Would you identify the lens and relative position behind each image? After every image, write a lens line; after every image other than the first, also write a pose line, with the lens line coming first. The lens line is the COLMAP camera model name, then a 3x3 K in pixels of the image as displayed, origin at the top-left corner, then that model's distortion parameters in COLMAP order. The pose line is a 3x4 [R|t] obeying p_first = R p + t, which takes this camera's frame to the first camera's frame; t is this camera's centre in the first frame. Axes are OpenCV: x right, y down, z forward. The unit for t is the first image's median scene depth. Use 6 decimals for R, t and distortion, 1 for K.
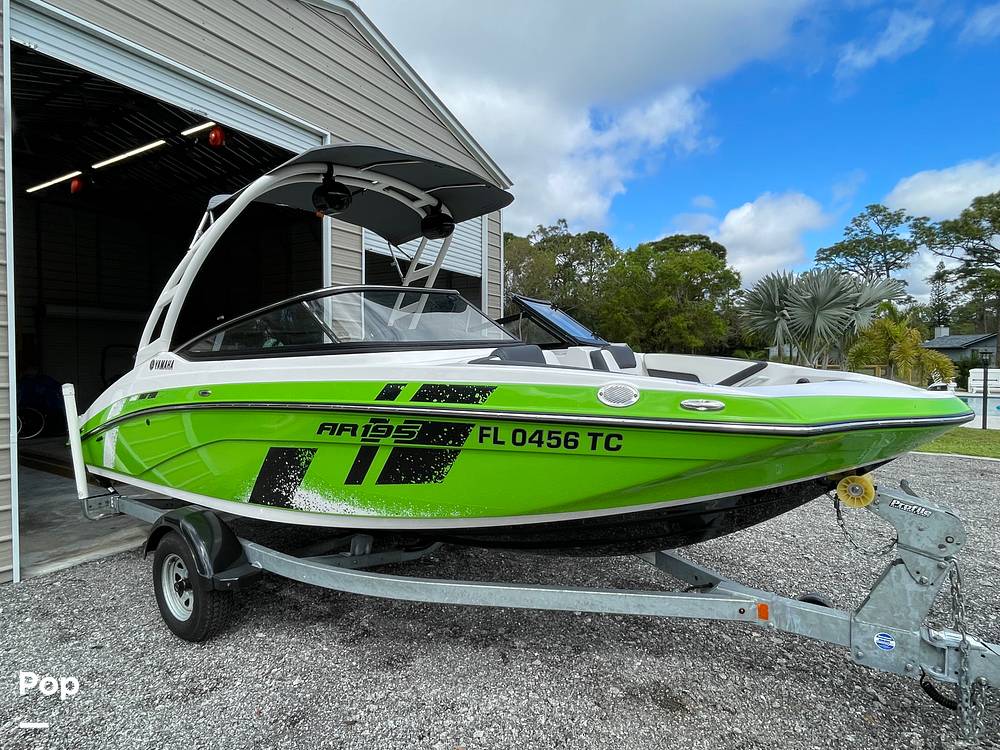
lens RADIAL K [[550.8, 0, 500.0], [0, 550.8, 375.0], [0, 0, 1]] dist [-0.011585, 0.001407]
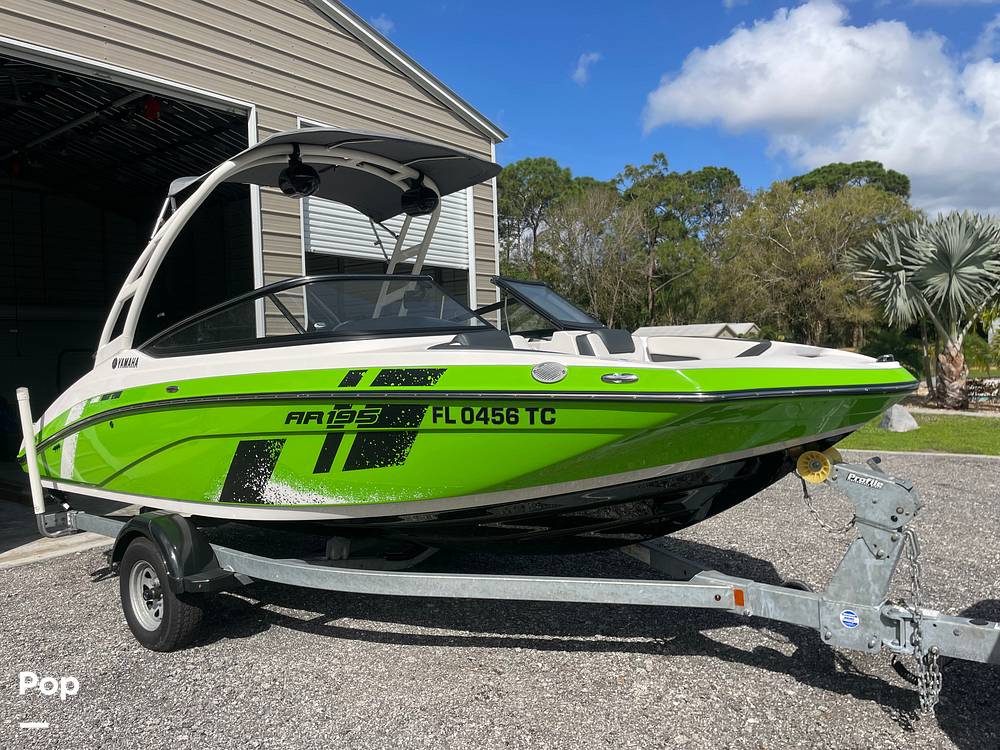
lens RADIAL K [[783.9, 0, 513.4], [0, 783.9, 372.3], [0, 0, 1]] dist [0.018001, 0.002589]
pose [[0.997799, -0.025251, -0.061322, 0.178684], [0.024570, 0.999628, -0.011825, 0.040329], [0.061598, 0.010293, 0.998048, -0.420599]]
